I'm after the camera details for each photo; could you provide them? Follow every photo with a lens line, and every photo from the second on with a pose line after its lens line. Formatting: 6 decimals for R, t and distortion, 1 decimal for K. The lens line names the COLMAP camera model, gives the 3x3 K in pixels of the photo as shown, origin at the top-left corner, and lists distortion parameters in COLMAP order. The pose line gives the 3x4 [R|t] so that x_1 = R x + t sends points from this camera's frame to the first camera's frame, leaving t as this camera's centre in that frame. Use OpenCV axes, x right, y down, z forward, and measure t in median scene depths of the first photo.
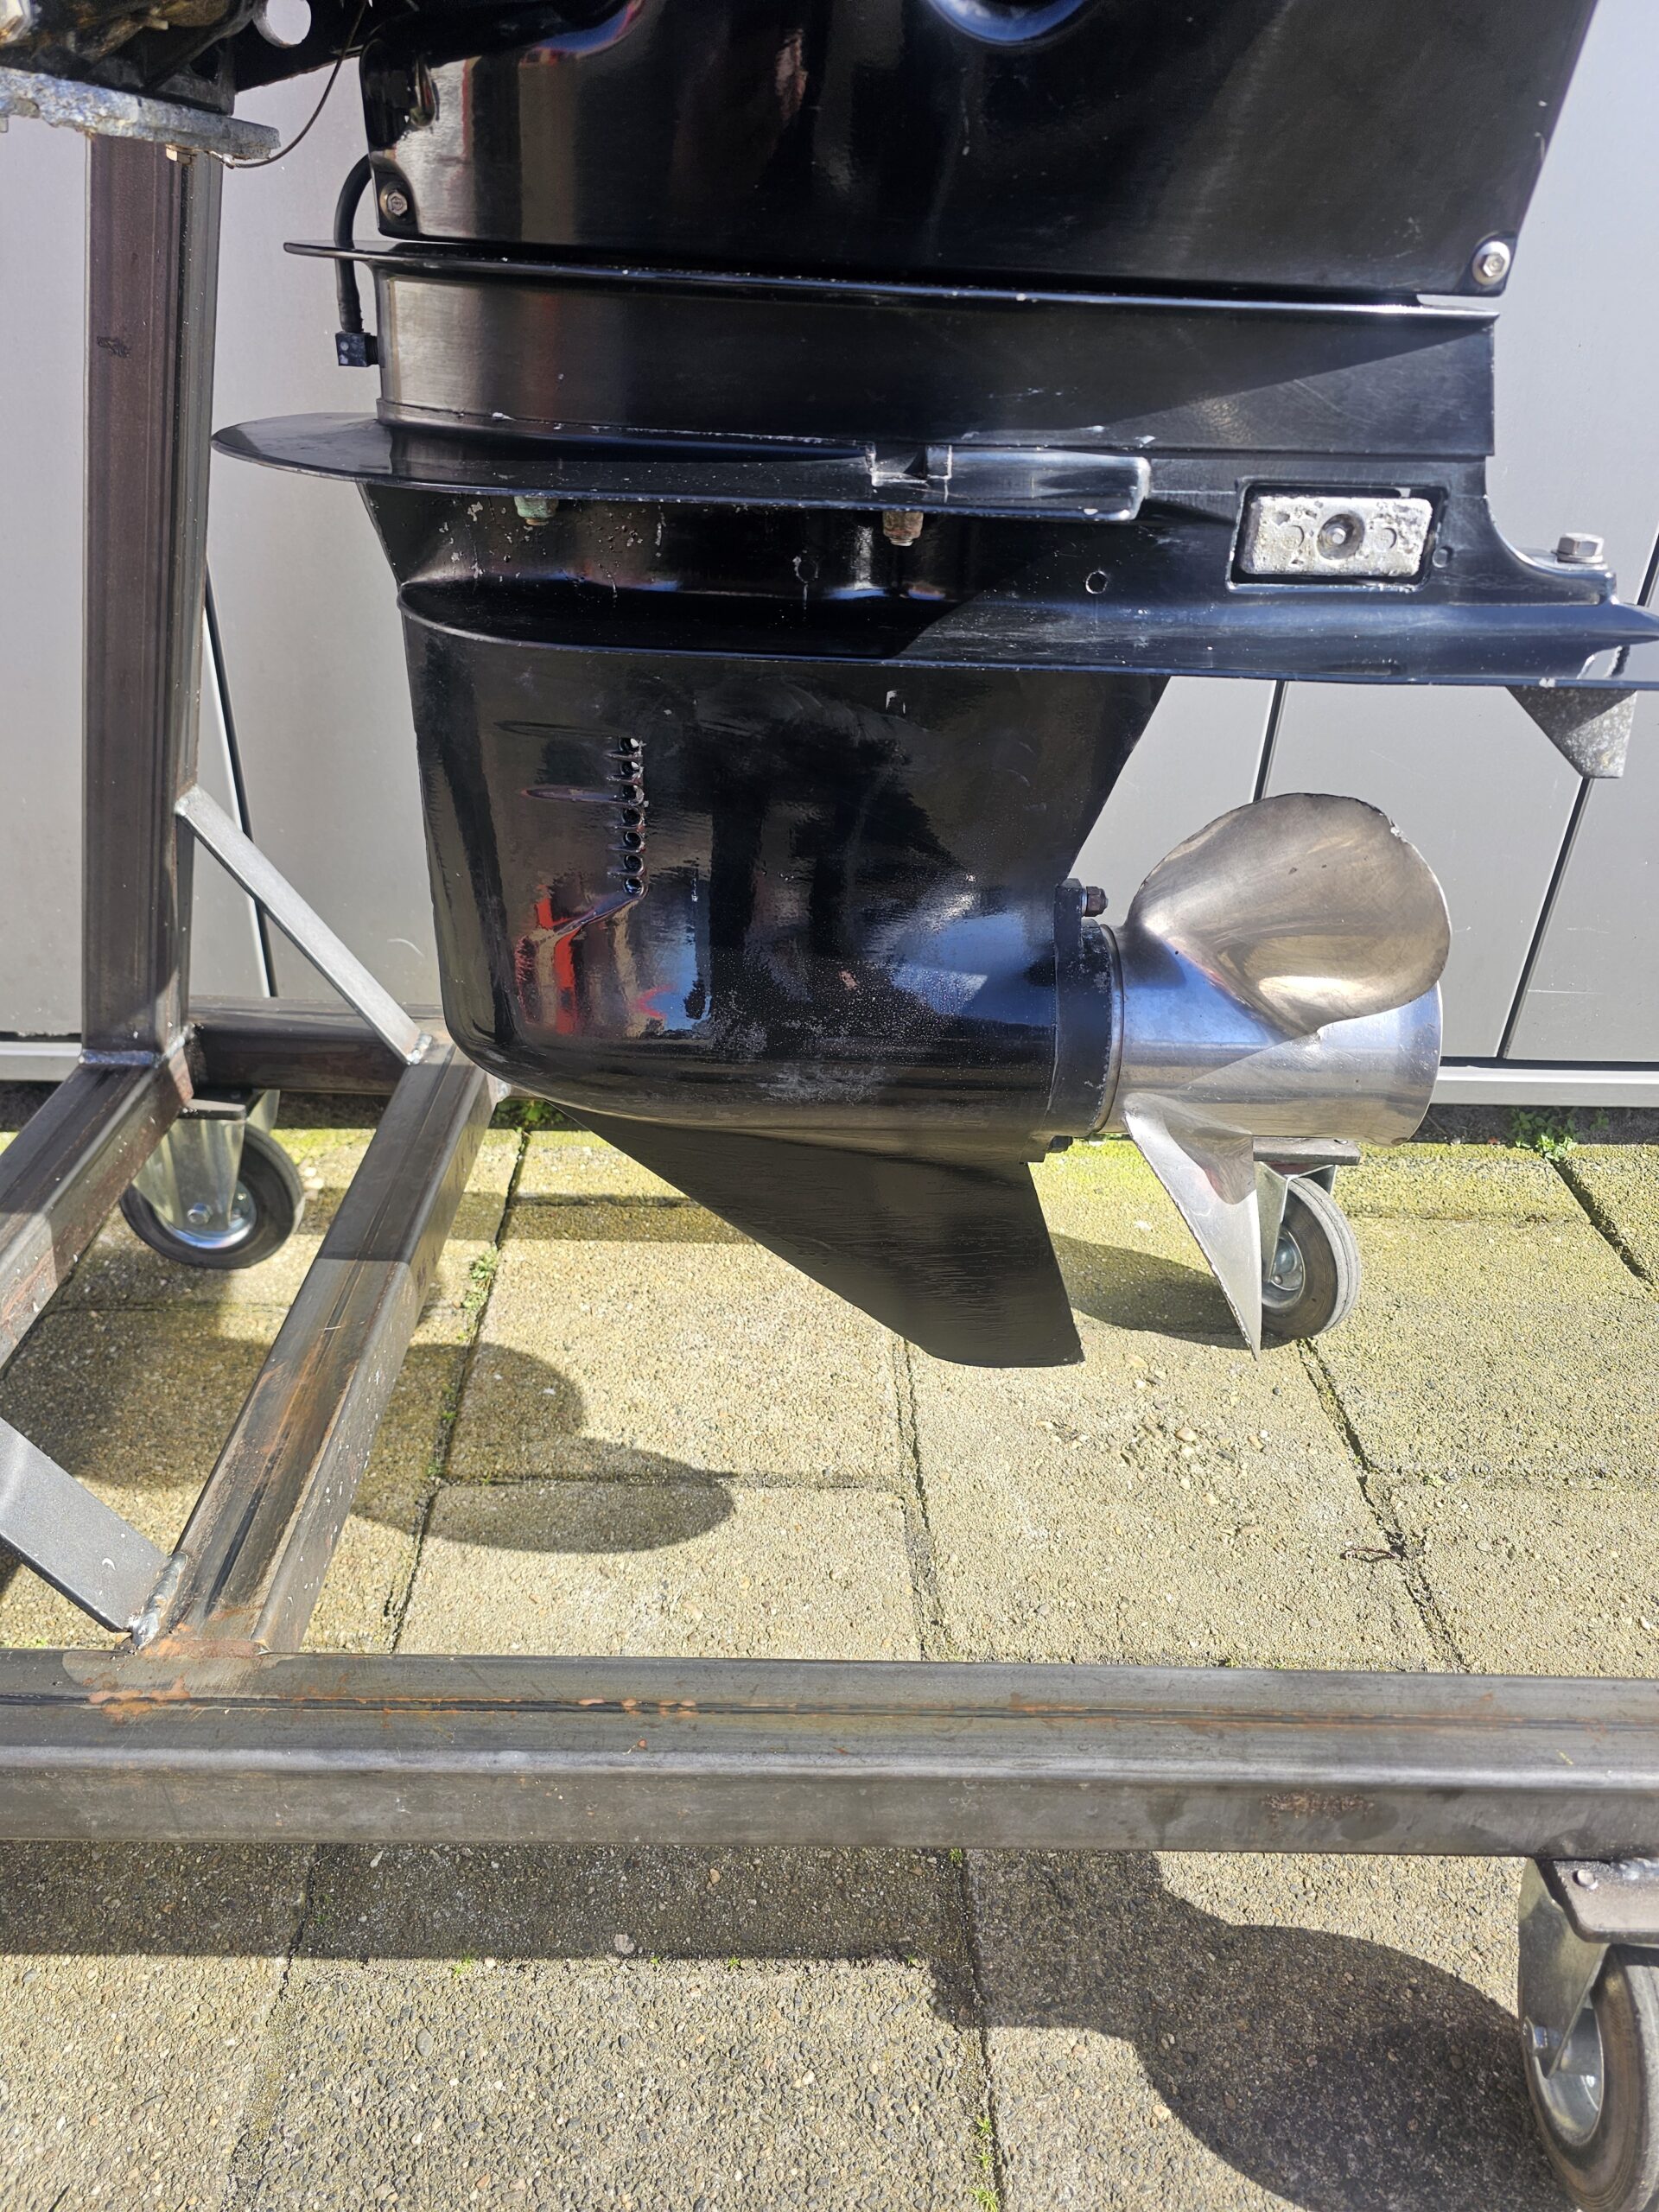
lens RADIAL K [[1470.1, 0, 853.7], [0, 1470.1, 1117.7], [0, 0, 1]] dist [0.056012, -0.054120]
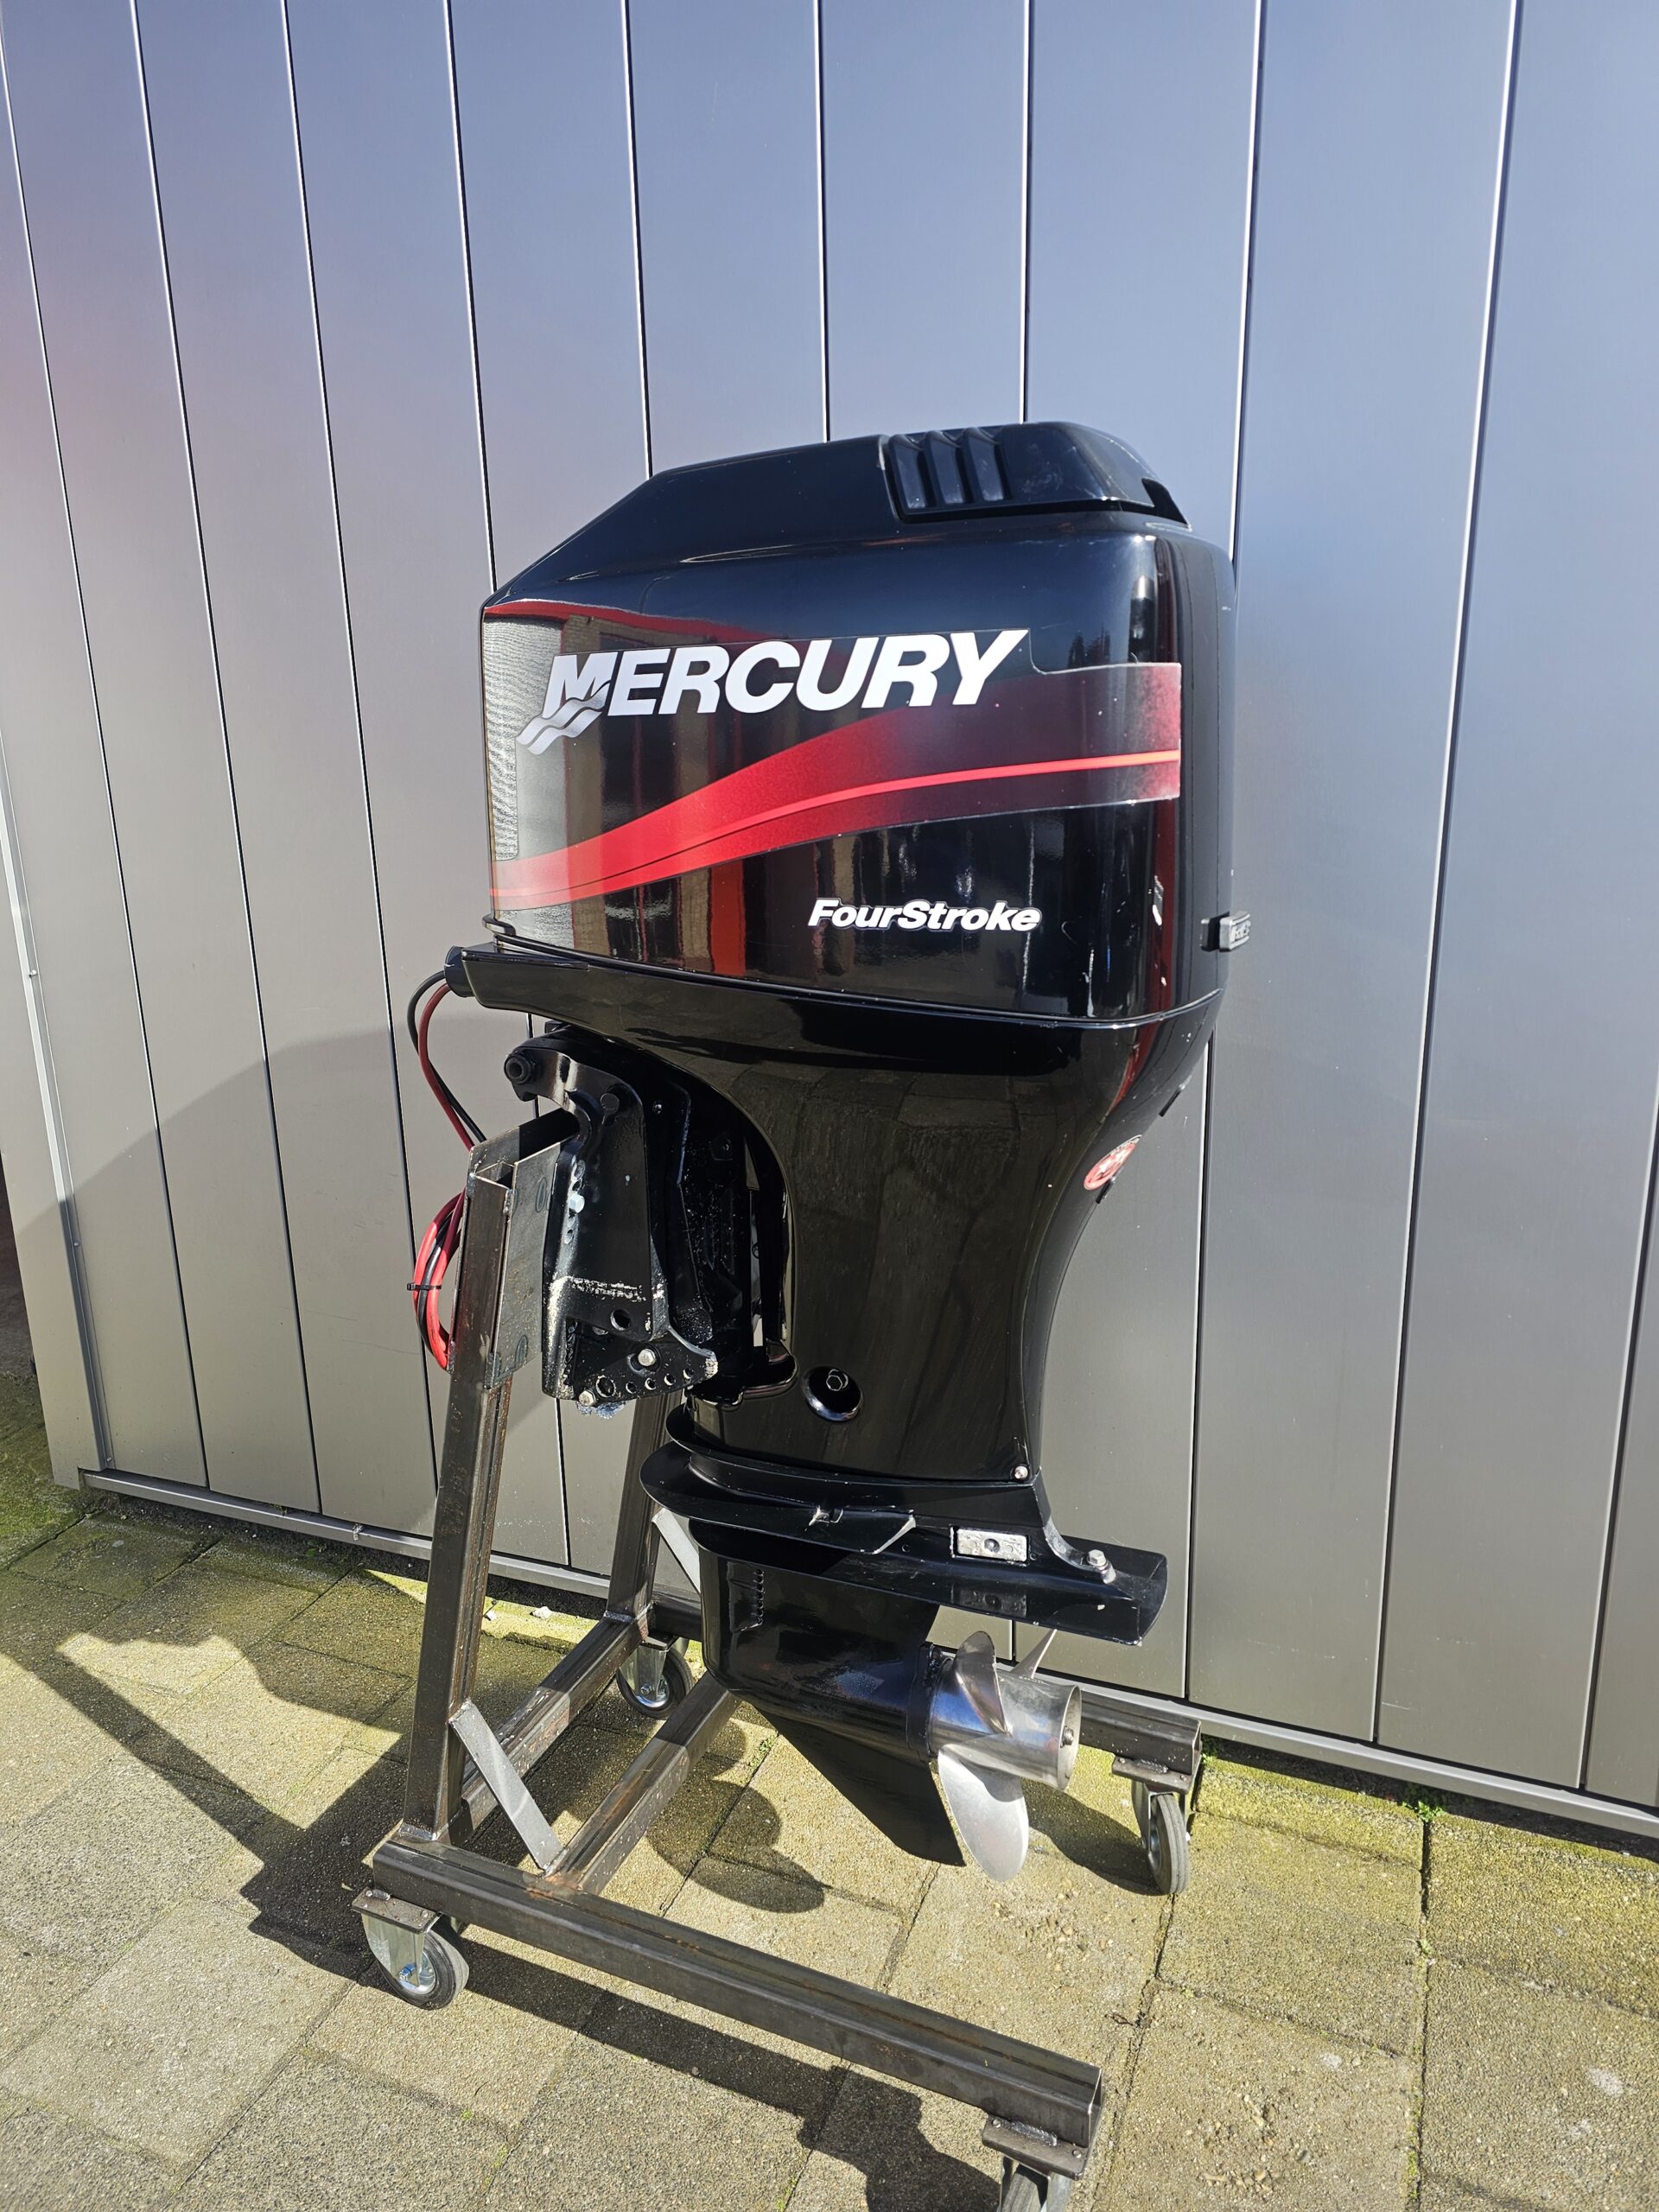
lens RADIAL K [[1470.1, 0, 853.7], [0, 1470.1, 1117.7], [0, 0, 1]] dist [0.056012, -0.054120]
pose [[0.906347, 0.040137, -0.420624, 0.810974], [-0.152142, 0.959707, -0.236253, -0.313390], [0.394193, 0.278121, 0.875934, -1.138219]]
